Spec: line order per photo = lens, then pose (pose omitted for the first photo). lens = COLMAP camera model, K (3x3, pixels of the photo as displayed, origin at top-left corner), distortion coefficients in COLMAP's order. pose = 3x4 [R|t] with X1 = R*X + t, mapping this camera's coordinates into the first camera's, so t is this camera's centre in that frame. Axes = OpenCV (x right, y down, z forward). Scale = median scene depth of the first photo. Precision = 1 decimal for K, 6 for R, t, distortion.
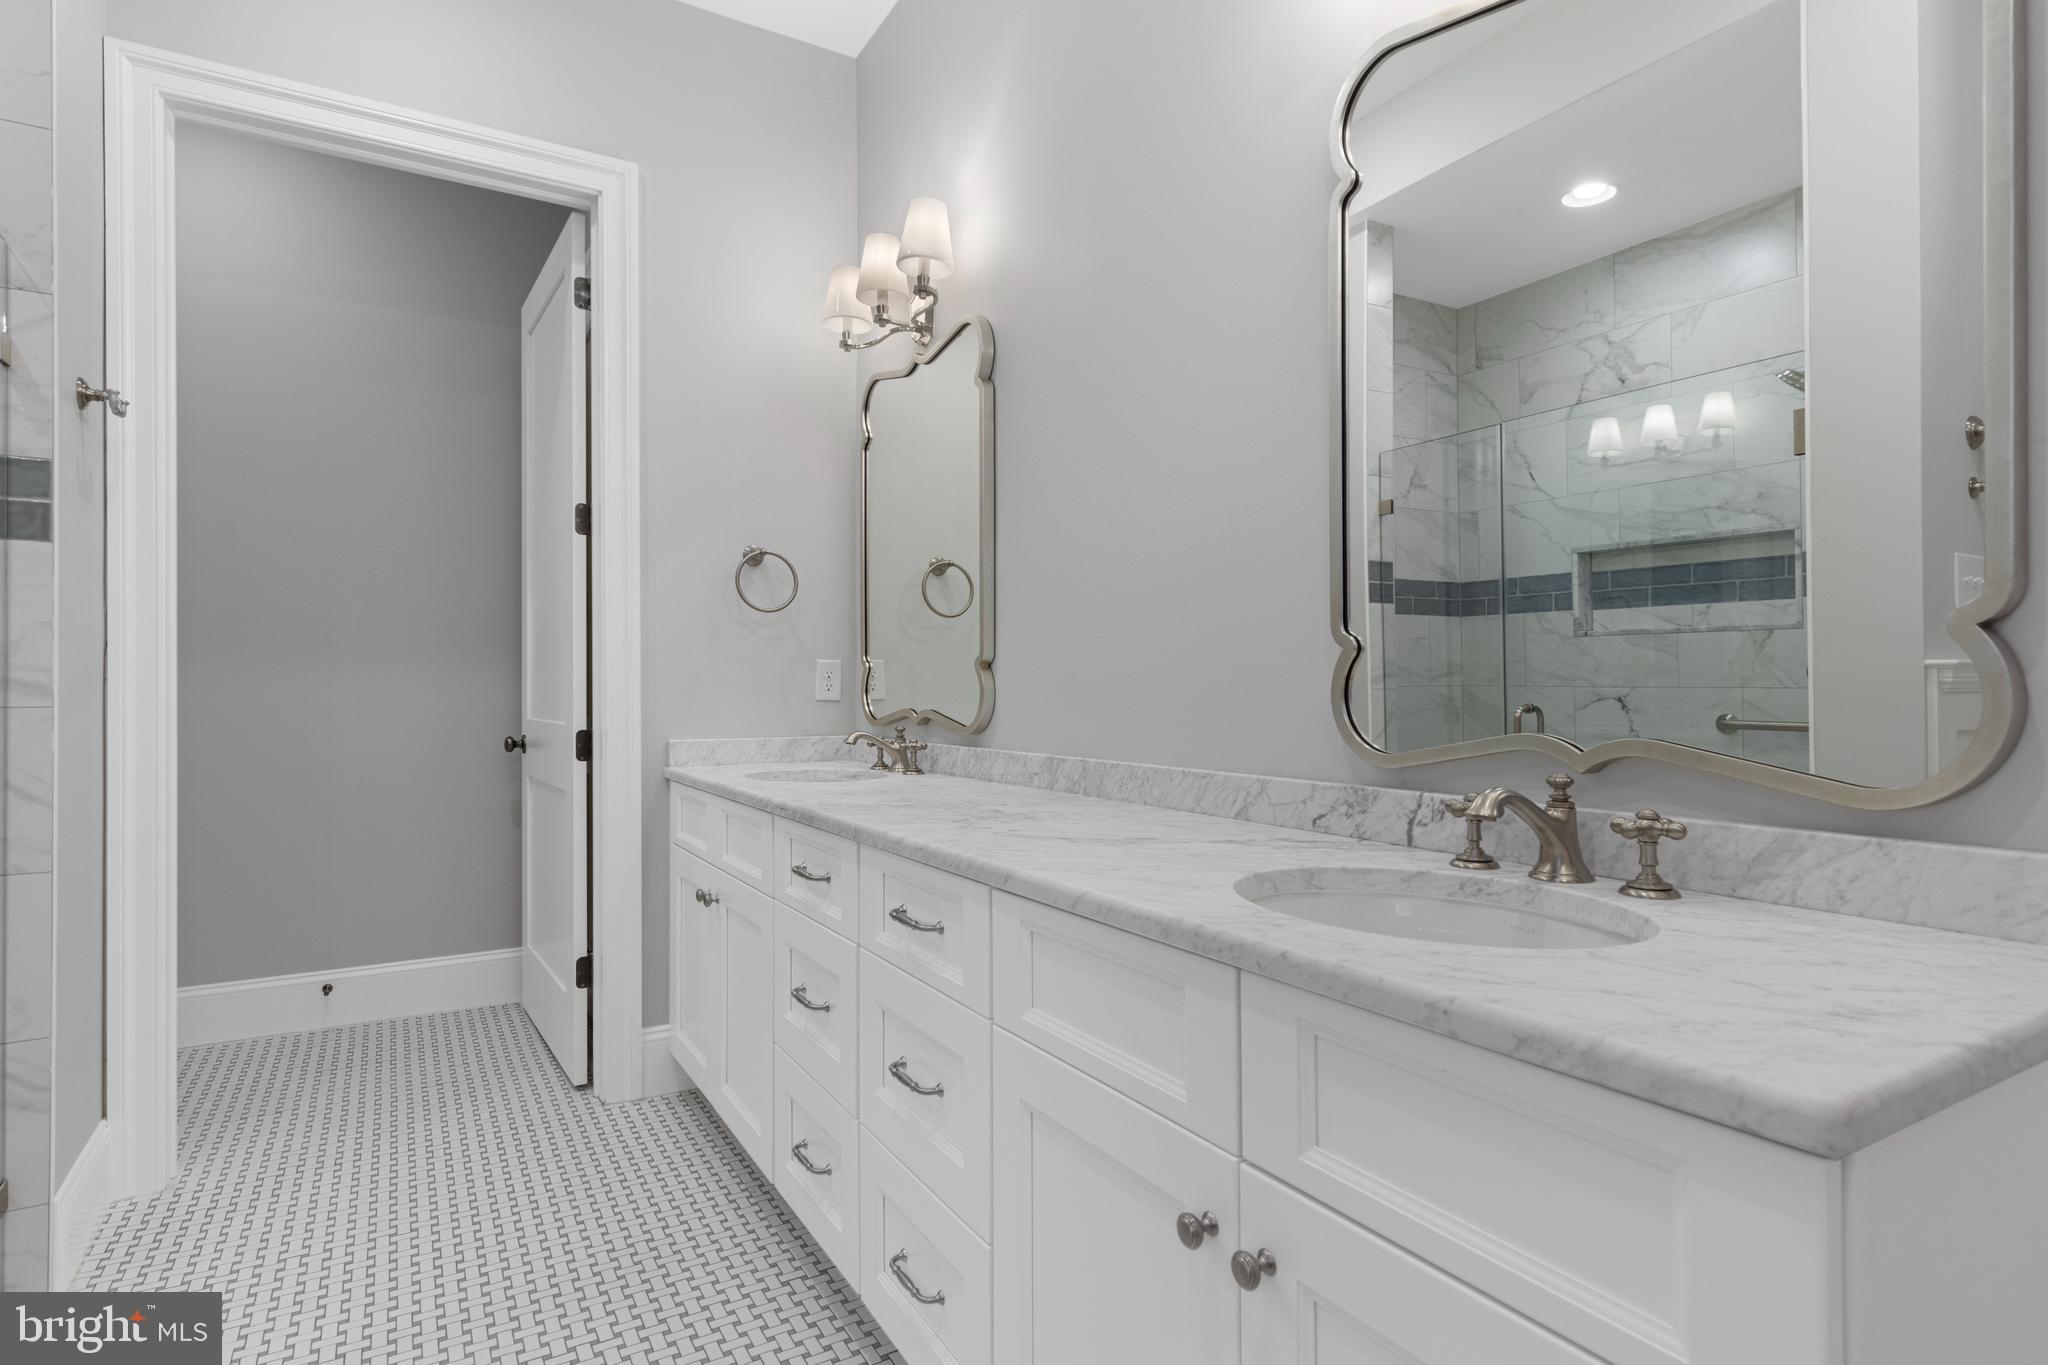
lens RADIAL K [[1051.1, 0, 1024.9], [0, 1051.1, 682.6], [0, 0, 1]] dist [0.013445, -0.004898]
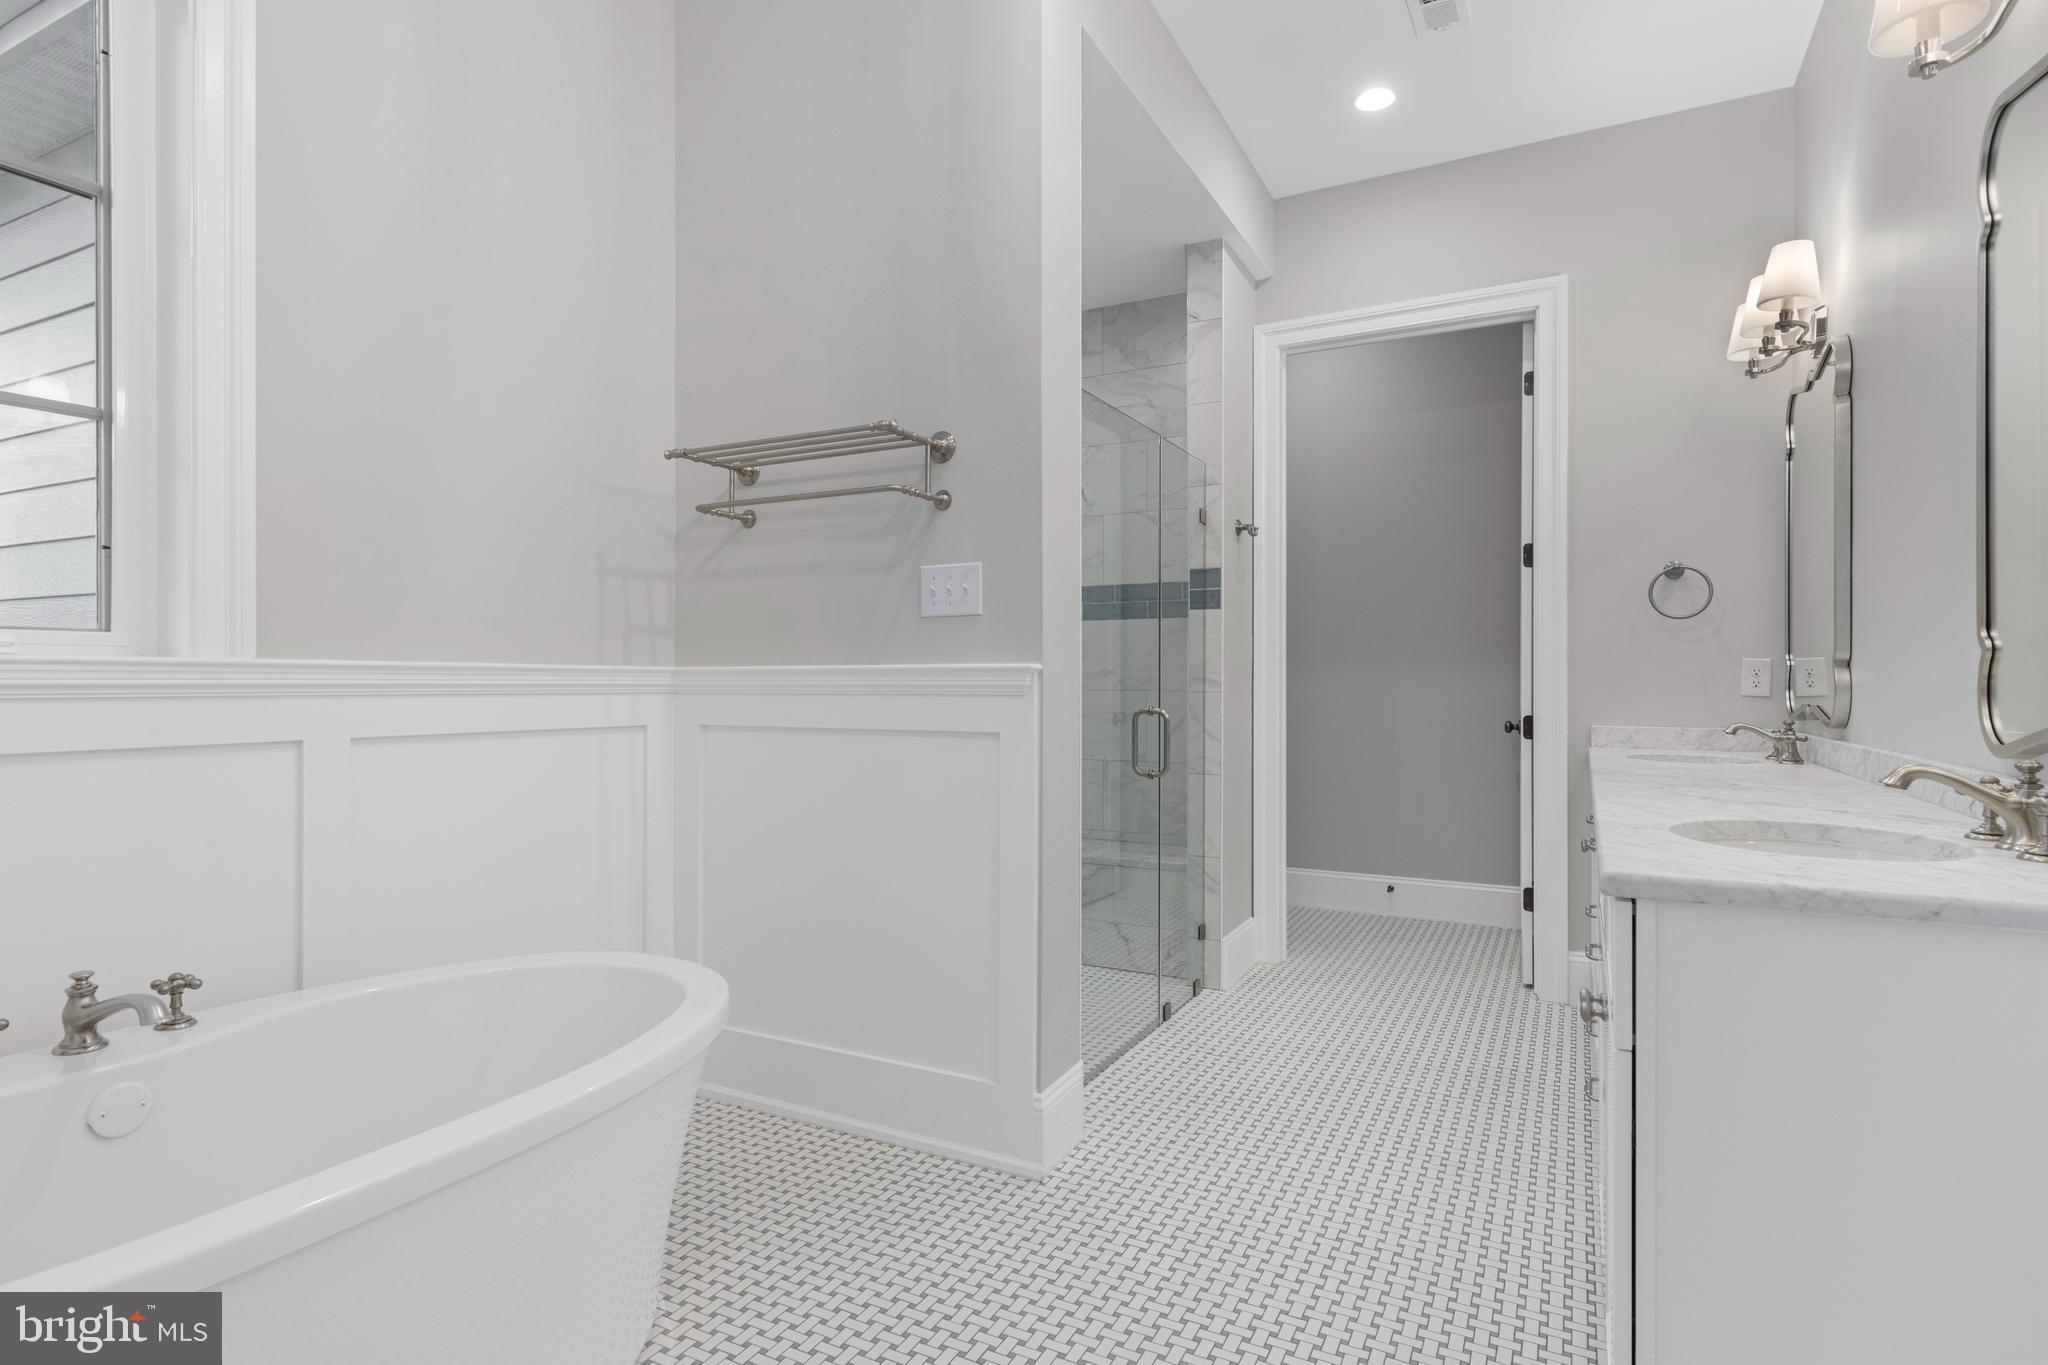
lens RADIAL K [[1051.1, 0, 1024.9], [0, 1051.1, 682.1], [0, 0, 1]] dist [0.013445, -0.004898]
pose [[0.522191, 0.003362, -0.852822, 0.436772], [0.000104, 0.999992, 0.004006, -0.002306], [0.852829, -0.002180, 0.522186, -0.262076]]
